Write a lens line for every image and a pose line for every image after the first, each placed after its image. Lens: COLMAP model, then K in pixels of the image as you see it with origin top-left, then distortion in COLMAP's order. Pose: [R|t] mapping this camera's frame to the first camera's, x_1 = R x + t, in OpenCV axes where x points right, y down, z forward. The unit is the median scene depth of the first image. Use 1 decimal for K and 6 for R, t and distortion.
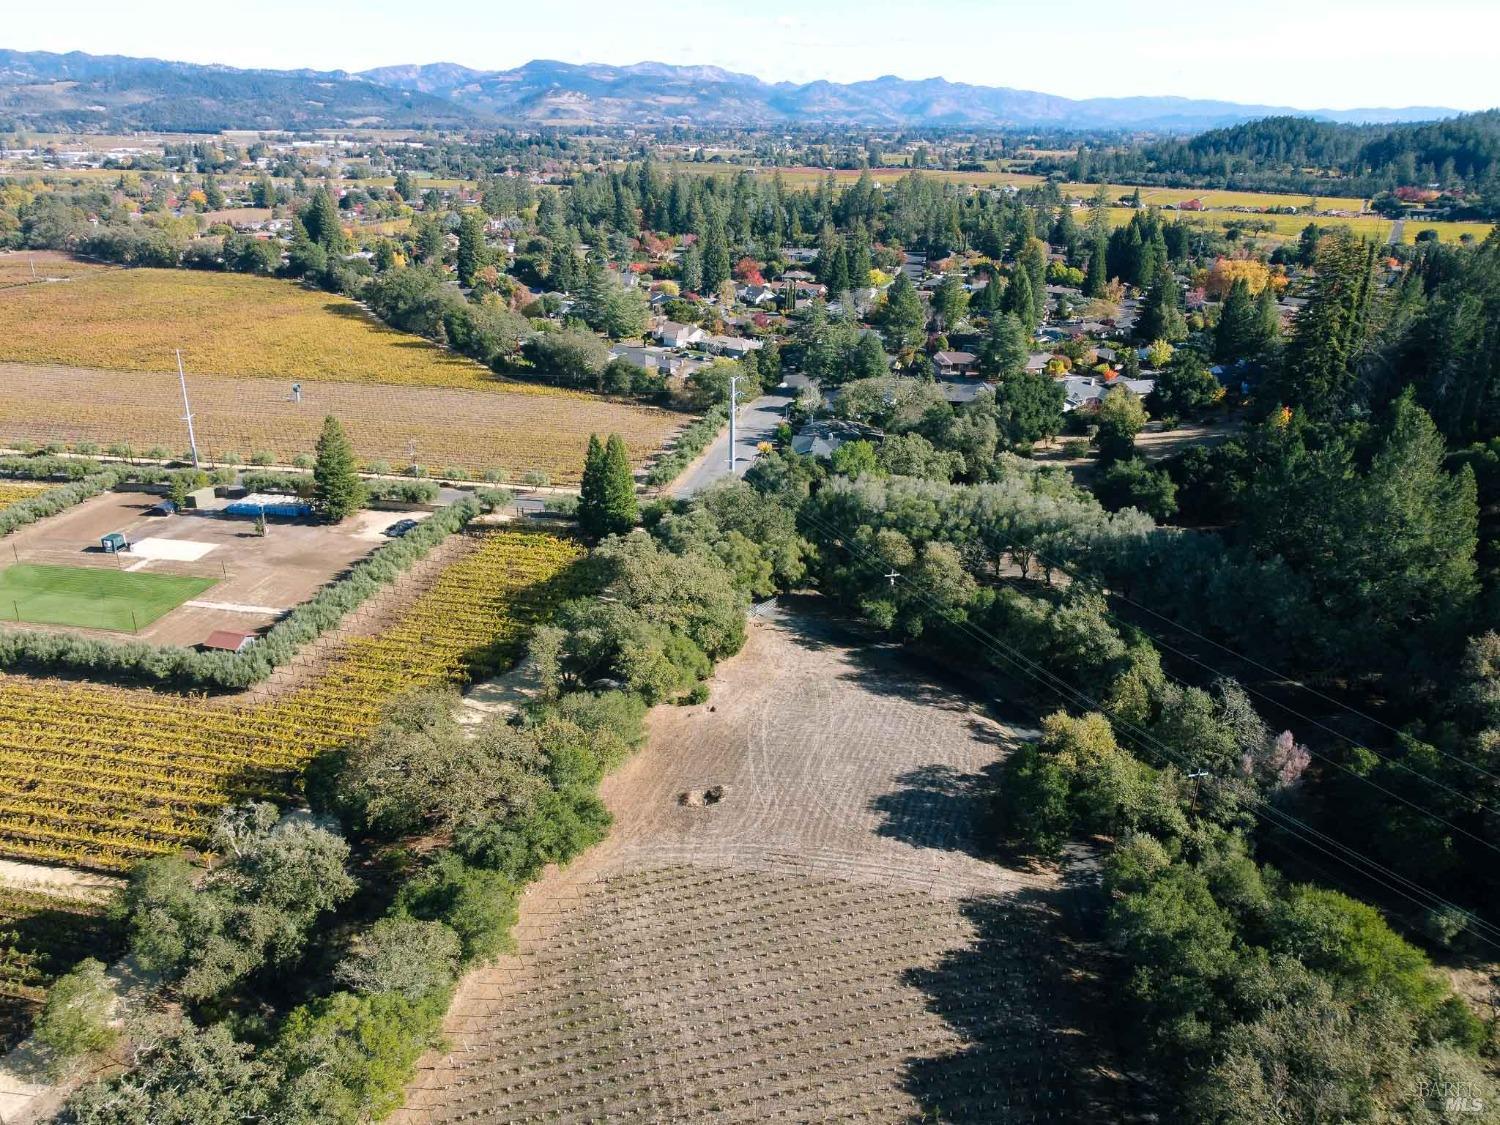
lens RADIAL K [[1134.7, 0, 751.8], [0, 1134.7, 555.9], [0, 0, 1]] dist [0.004138, -0.007319]
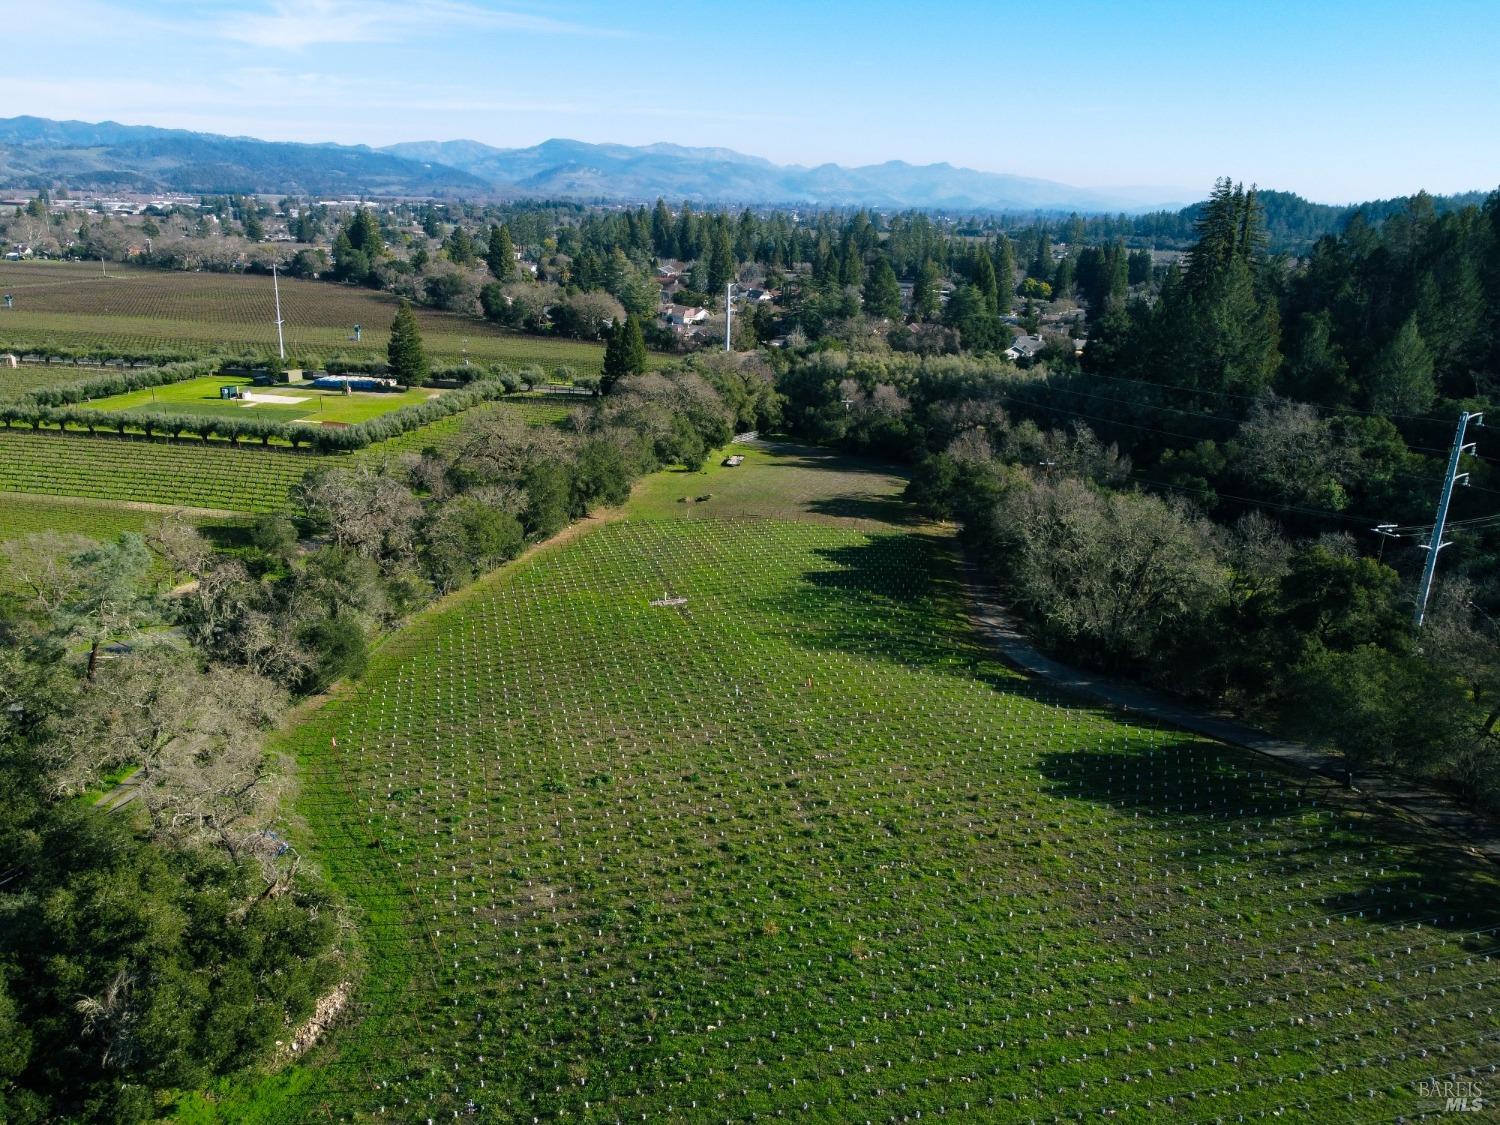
lens RADIAL K [[1134.7, 0, 751.8], [0, 1134.7, 555.9], [0, 0, 1]] dist [0.004138, -0.007319]
pose [[0.999791, 0.020270, -0.002638, 0.023100], [-0.020398, 0.997717, -0.064383, 0.289327], [0.001327, 0.064423, 0.997922, -0.283441]]
